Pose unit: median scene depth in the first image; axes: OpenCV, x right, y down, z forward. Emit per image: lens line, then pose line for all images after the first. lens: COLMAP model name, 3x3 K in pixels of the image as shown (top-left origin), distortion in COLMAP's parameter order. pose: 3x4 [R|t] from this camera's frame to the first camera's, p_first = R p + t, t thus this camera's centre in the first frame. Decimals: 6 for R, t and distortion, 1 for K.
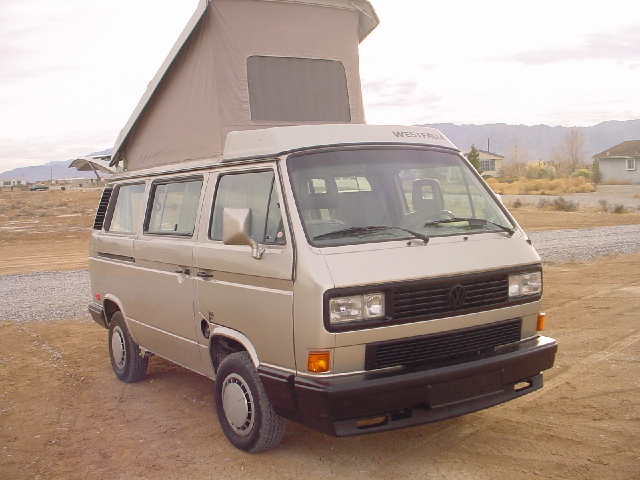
lens RADIAL K [[845.6, 0, 320.0], [0, 845.6, 240.0], [0, 0, 1]] dist [-0.026215, -0.019173]
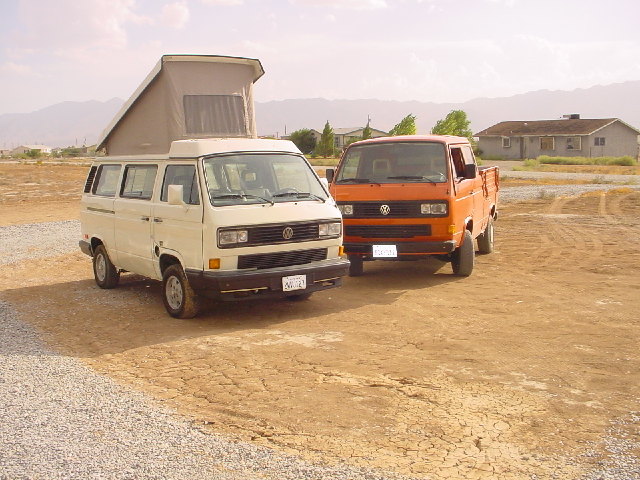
lens RADIAL K [[992.9, 0, 319.6], [0, 992.9, 215.8], [0, 0, 1]] dist [0.003264, 0.030979]
pose [[0.999393, 0.016722, 0.030570, 0.139011], [-0.017308, 0.999670, 0.019004, -0.015550], [-0.030242, -0.019522, 0.999352, -1.088367]]
